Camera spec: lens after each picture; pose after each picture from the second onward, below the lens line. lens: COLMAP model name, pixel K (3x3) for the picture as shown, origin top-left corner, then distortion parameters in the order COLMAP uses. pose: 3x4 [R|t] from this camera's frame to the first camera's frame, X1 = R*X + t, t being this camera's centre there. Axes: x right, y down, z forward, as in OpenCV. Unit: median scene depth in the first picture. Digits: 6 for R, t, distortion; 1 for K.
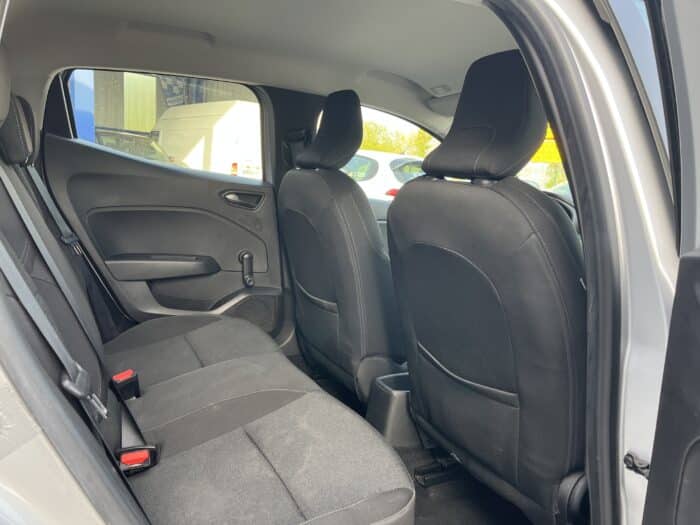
lens RADIAL K [[513.6, 0, 350.0], [0, 513.6, 262.5], [0, 0, 1]] dist [0.061338, -0.105494]
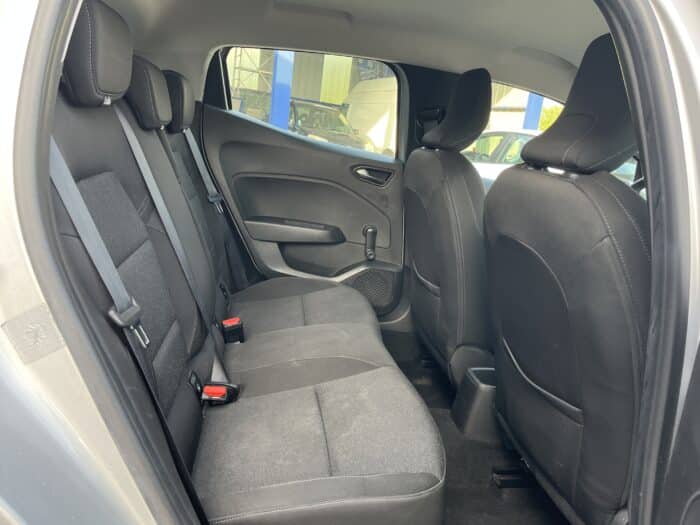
lens RADIAL K [[513.6, 0, 350.0], [0, 513.6, 262.5], [0, 0, 1]] dist [0.061338, -0.105494]
pose [[0.943003, 0.128310, -0.307053, 0.111392], [-0.115020, 0.991484, 0.061075, -0.008289], [0.312275, -0.022277, 0.949731, 0.002265]]
